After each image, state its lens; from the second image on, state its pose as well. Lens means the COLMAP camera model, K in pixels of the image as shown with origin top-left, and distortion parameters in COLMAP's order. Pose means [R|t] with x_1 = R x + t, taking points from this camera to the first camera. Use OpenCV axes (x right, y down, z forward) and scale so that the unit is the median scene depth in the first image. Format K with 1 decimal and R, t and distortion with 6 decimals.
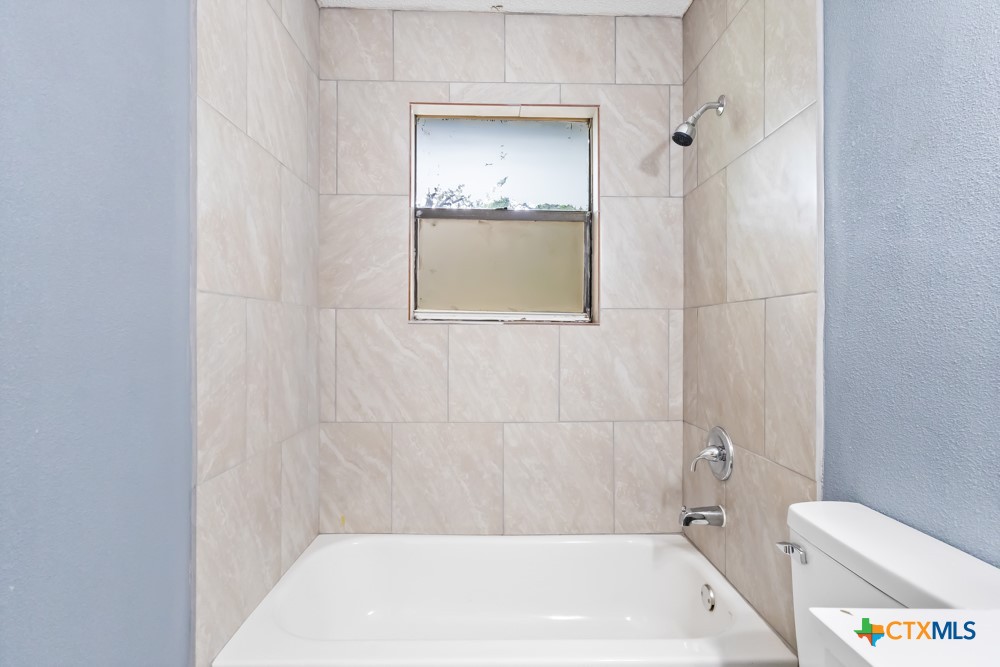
lens RADIAL K [[472.5, 0, 490.5], [0, 472.5, 335.6], [0, 0, 1]] dist [0.000915, -0.000147]
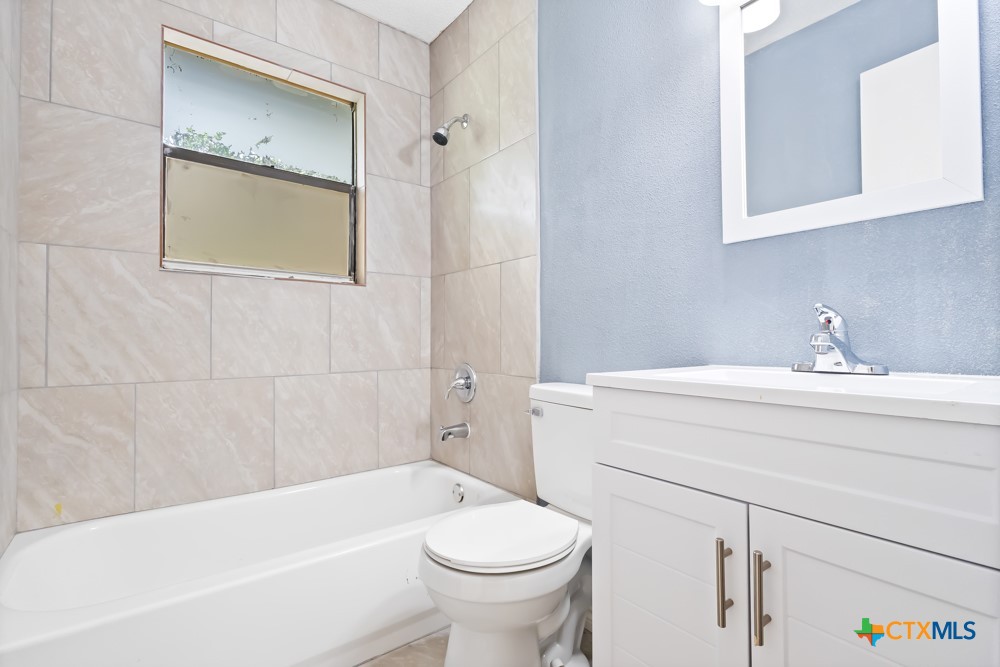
lens RADIAL K [[472.5, 0, 490.5], [0, 472.5, 335.6], [0, 0, 1]] dist [0.000915, -0.000147]
pose [[0.799750, 0.003177, 0.600325, -0.210080], [0.004644, 0.999923, -0.011479, 0.110412], [-0.600315, 0.011968, 0.799674, -0.084788]]
